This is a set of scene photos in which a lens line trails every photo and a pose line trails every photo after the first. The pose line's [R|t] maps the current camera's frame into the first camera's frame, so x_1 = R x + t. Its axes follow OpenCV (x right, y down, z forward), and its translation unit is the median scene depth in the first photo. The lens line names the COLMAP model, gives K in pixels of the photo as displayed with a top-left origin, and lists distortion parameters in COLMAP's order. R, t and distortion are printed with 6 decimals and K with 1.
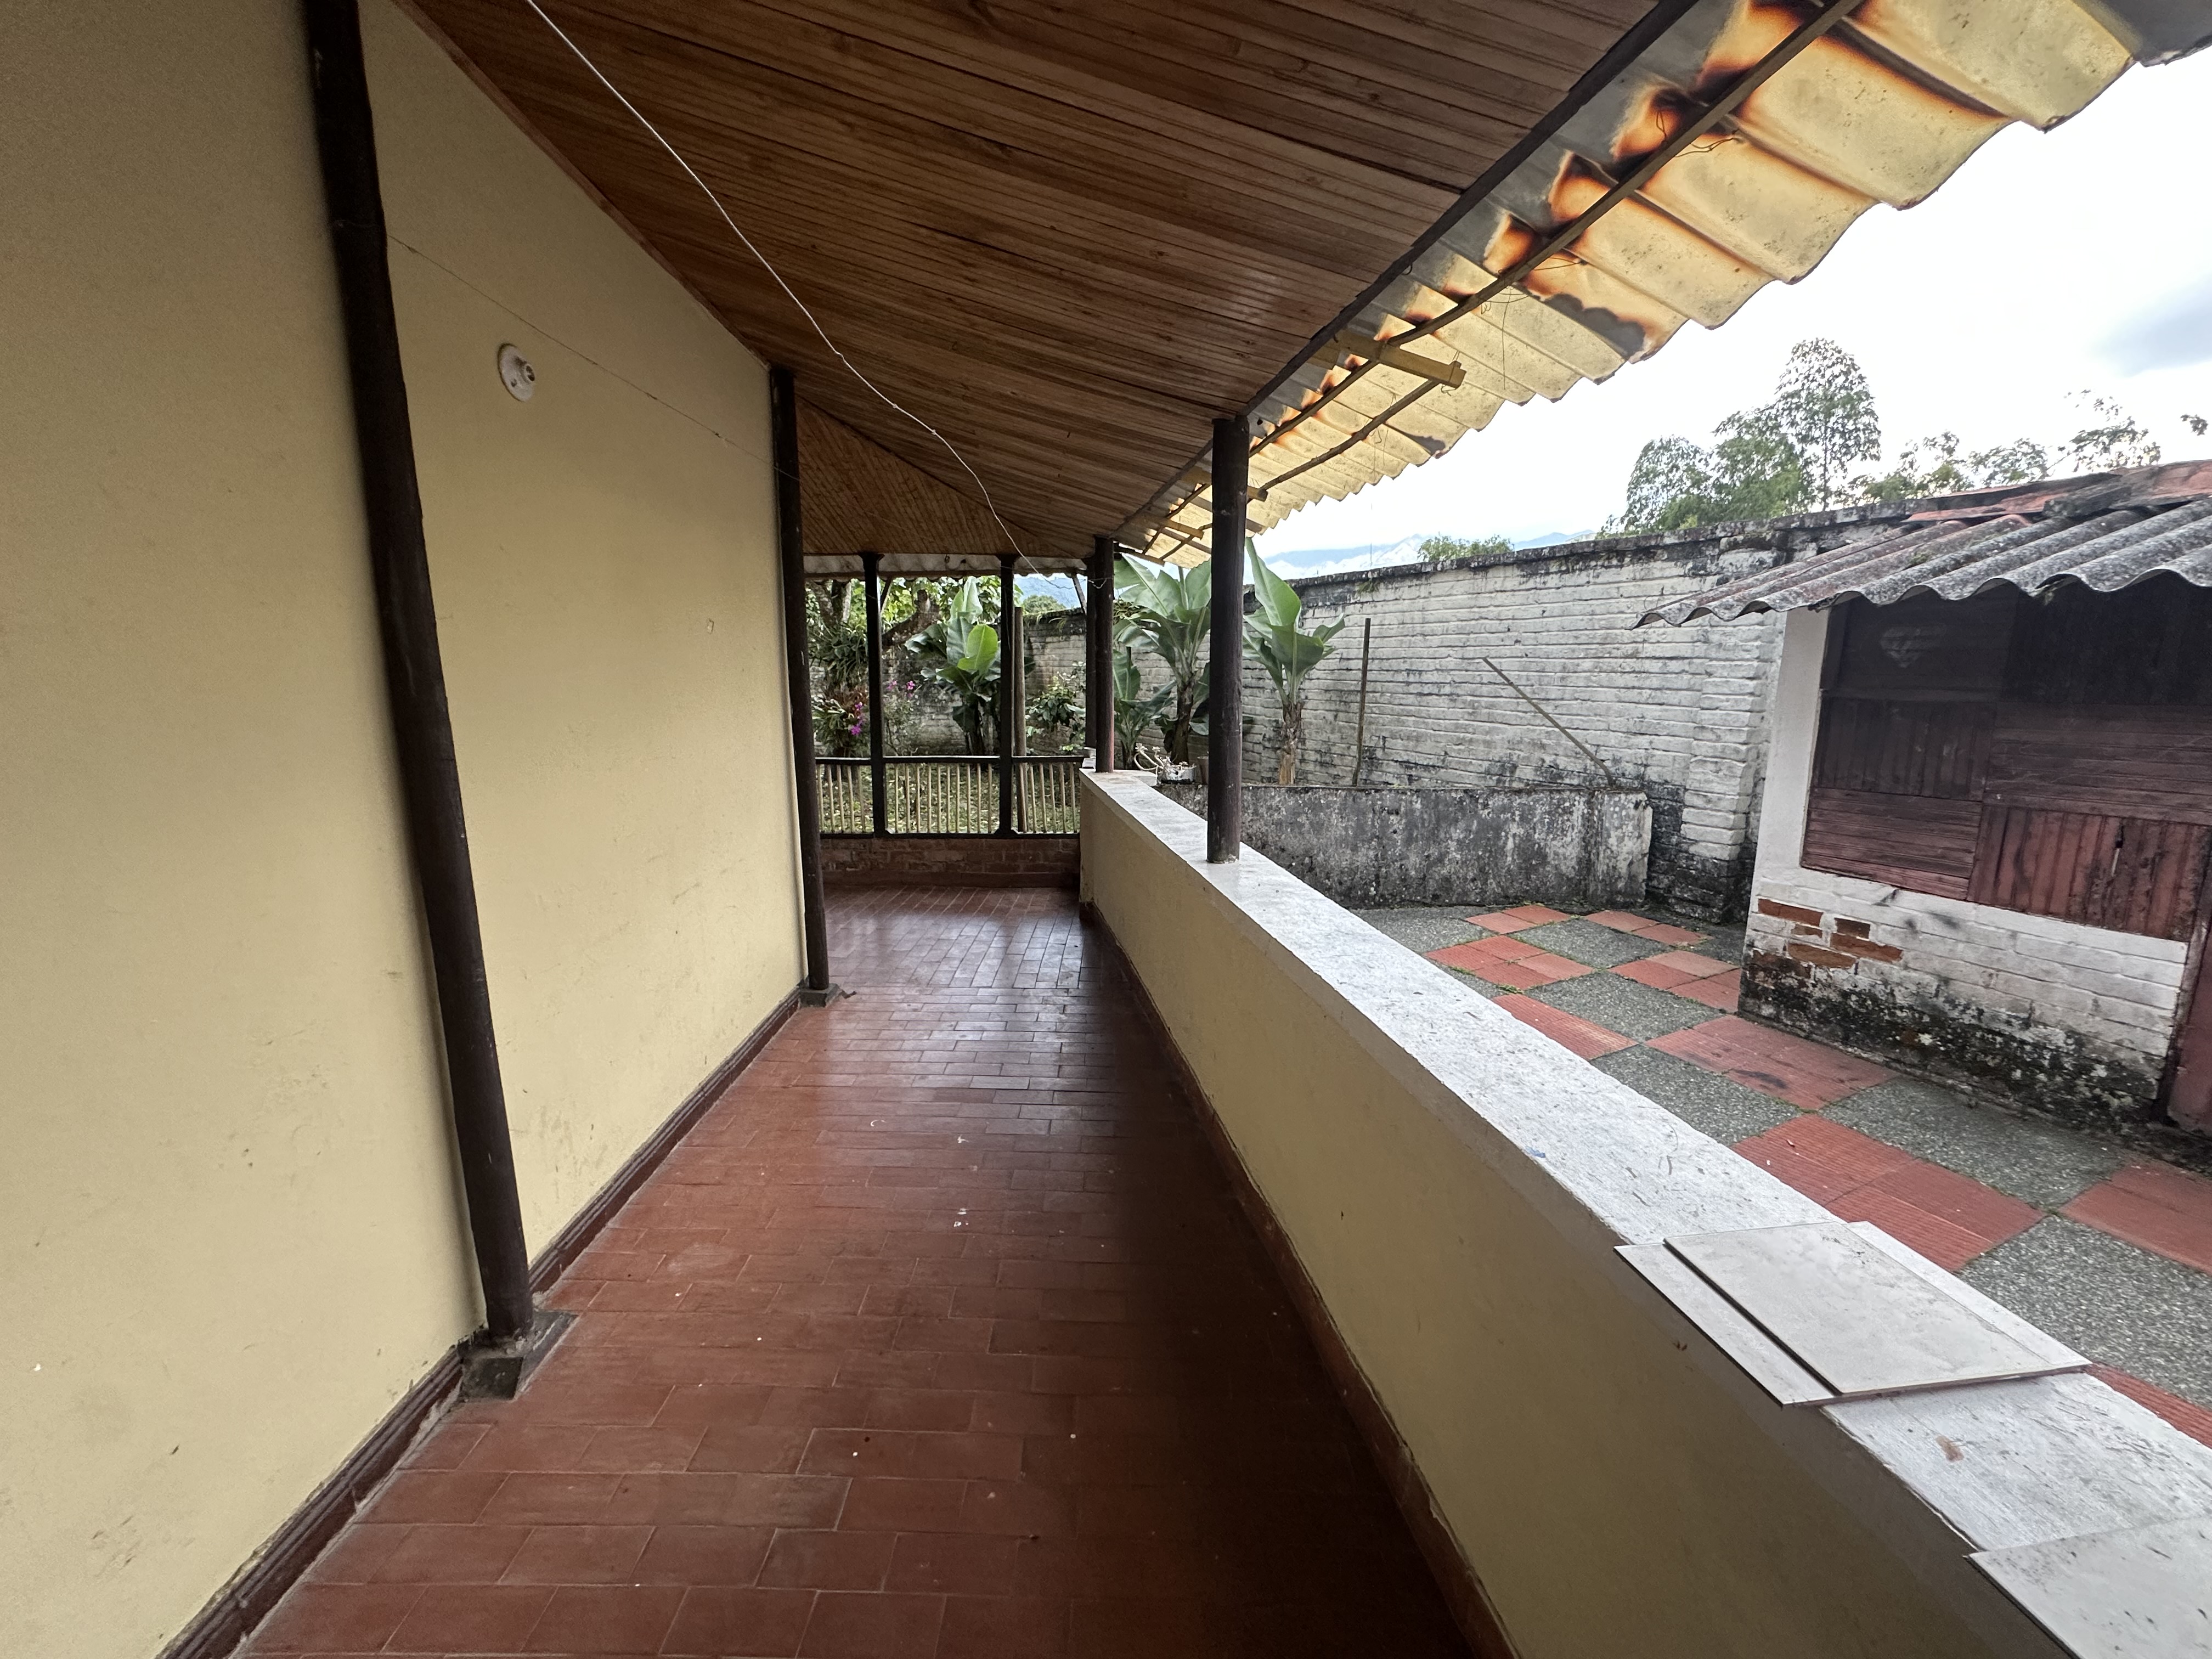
lens RADIAL K [[879.2, 0, 1107.7], [0, 879.2, 827.7], [0, 0, 1]] dist [-0.007093, 0.000592]
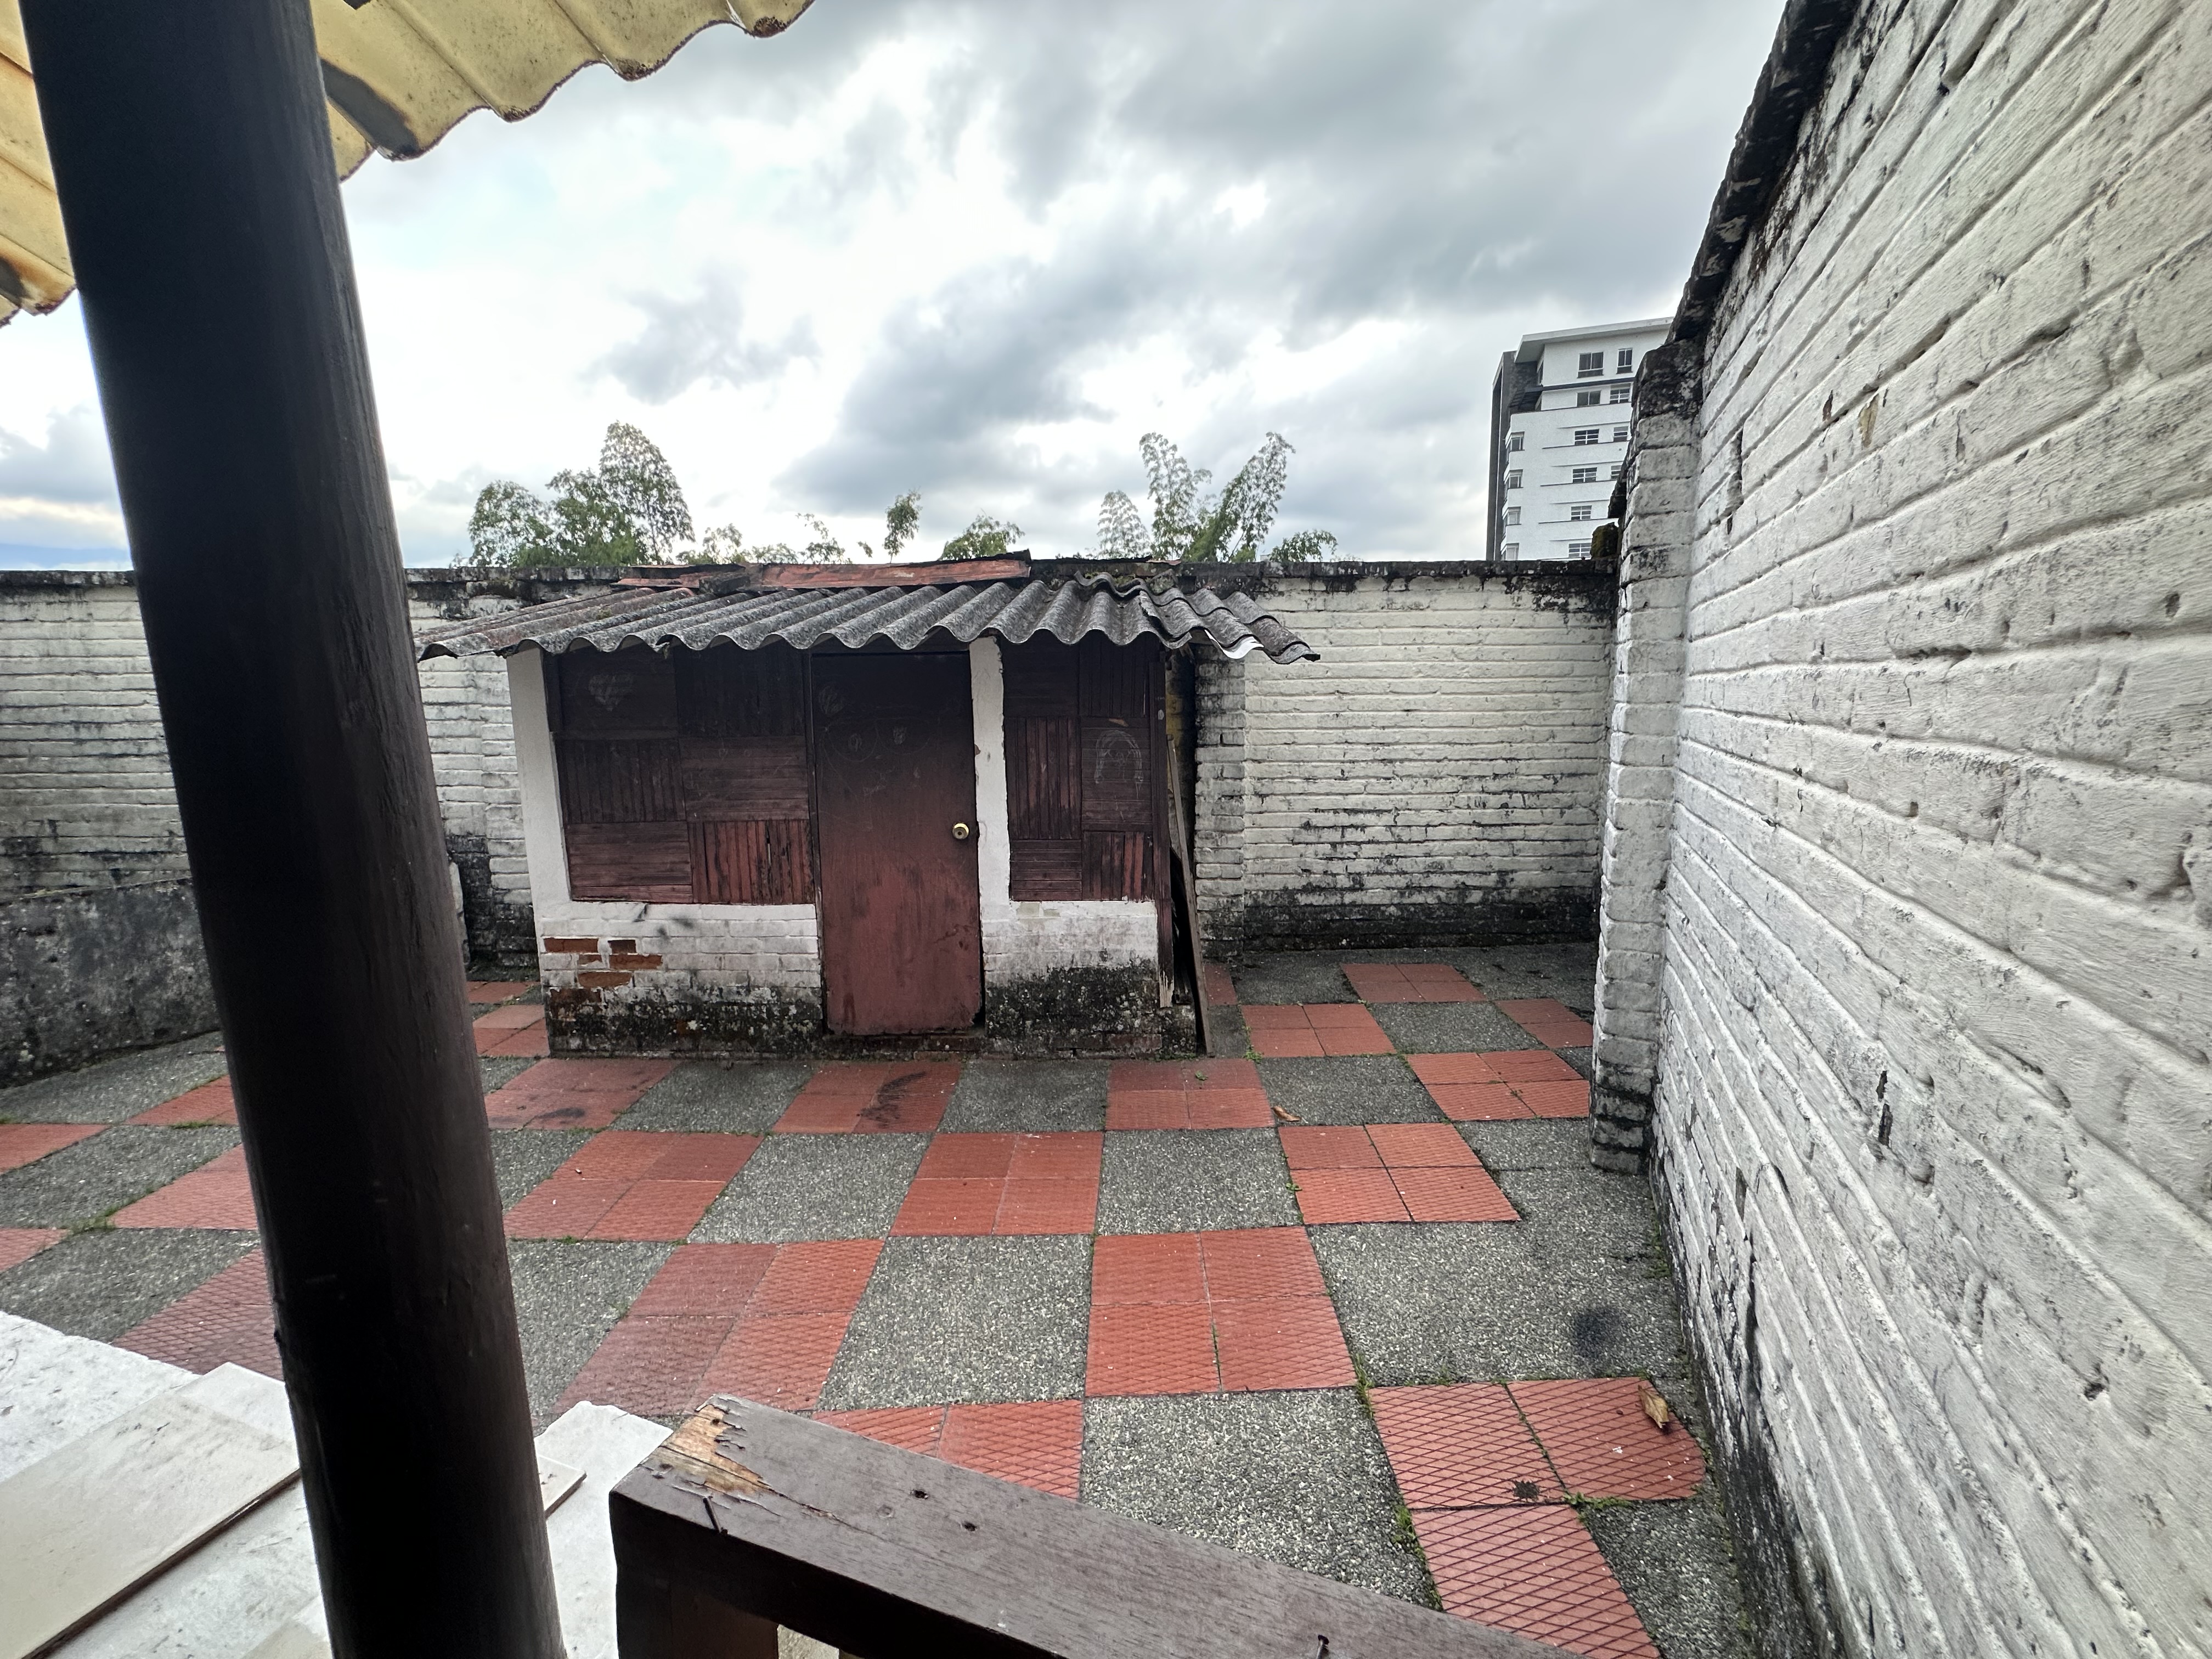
lens RADIAL K [[879.2, 0, 1107.7], [0, 879.2, 827.7], [0, 0, 1]] dist [-0.007093, 0.000592]
pose [[0.441849, -0.126265, 0.888159, 0.107697], [0.172052, 0.983594, 0.054239, 0.008677], [-0.880436, 0.128844, 0.456324, -0.037958]]
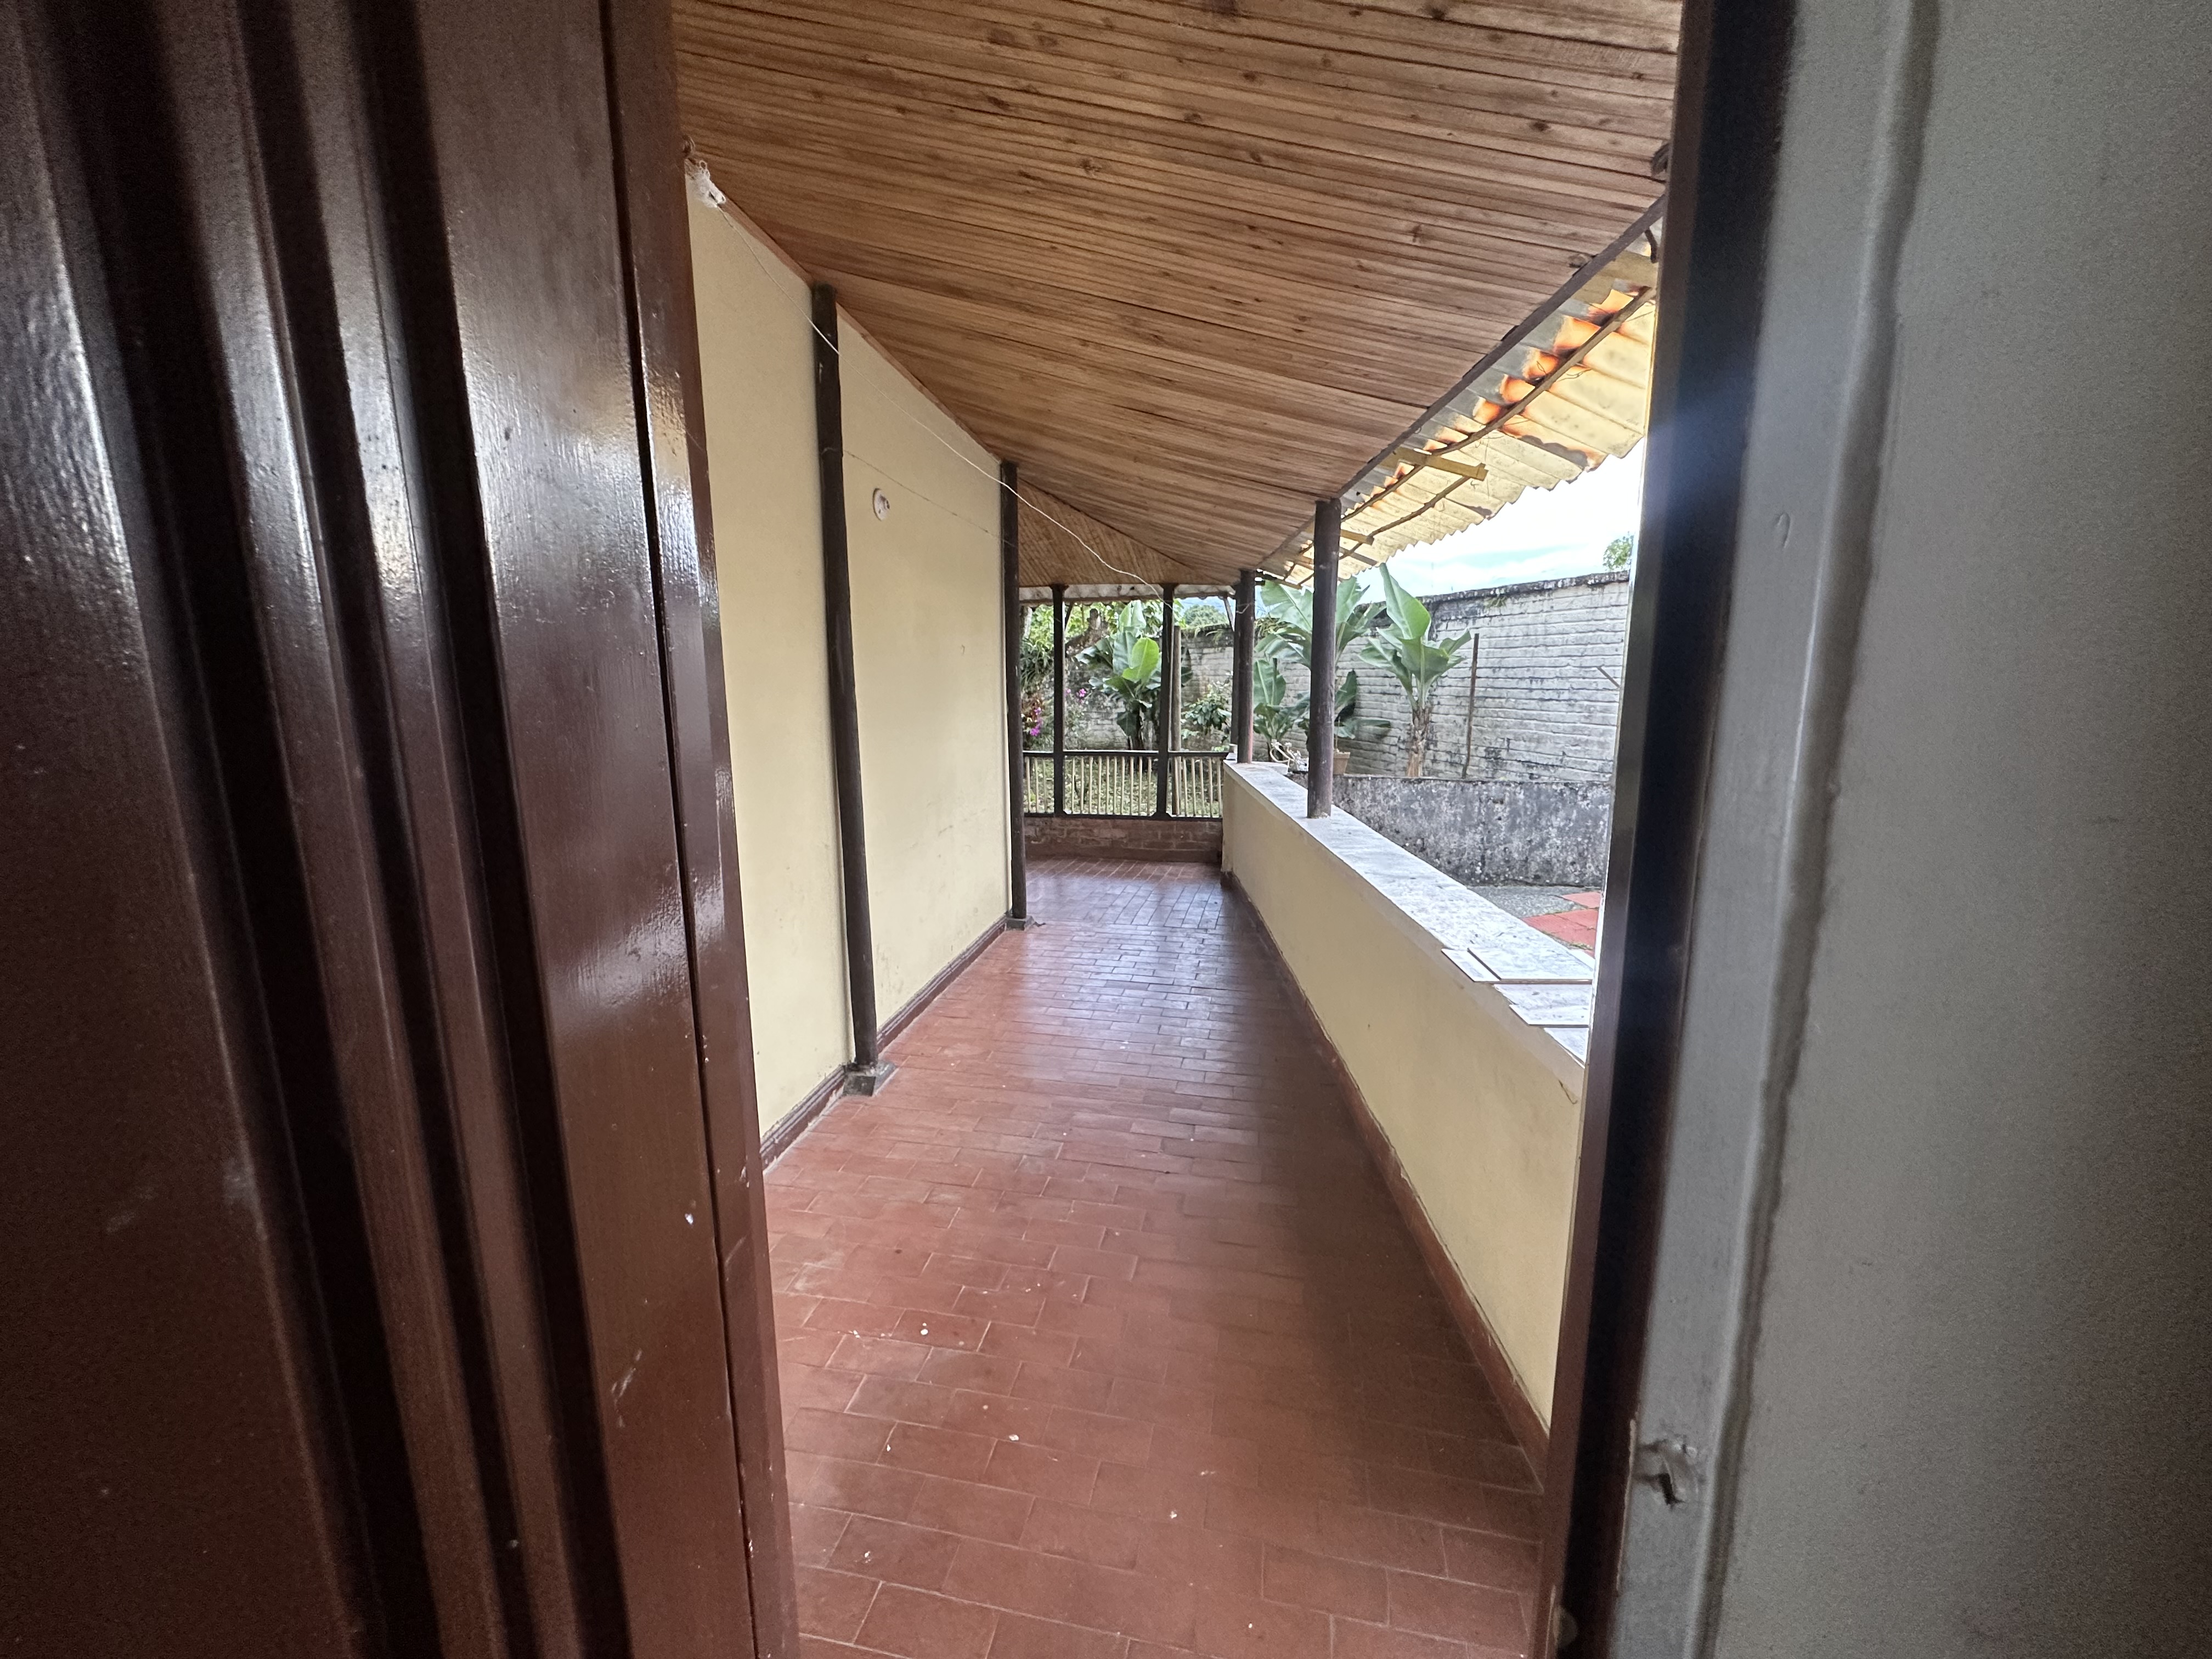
lens RADIAL K [[879.2, 0, 1107.7], [0, 879.2, 827.7], [0, 0, 1]] dist [-0.007093, 0.000592]
pose [[0.984039, 0.025337, -0.176142, 0.027576], [-0.027101, 0.999604, -0.007619, 0.040958], [0.175879, 0.012271, 0.984335, -0.227858]]
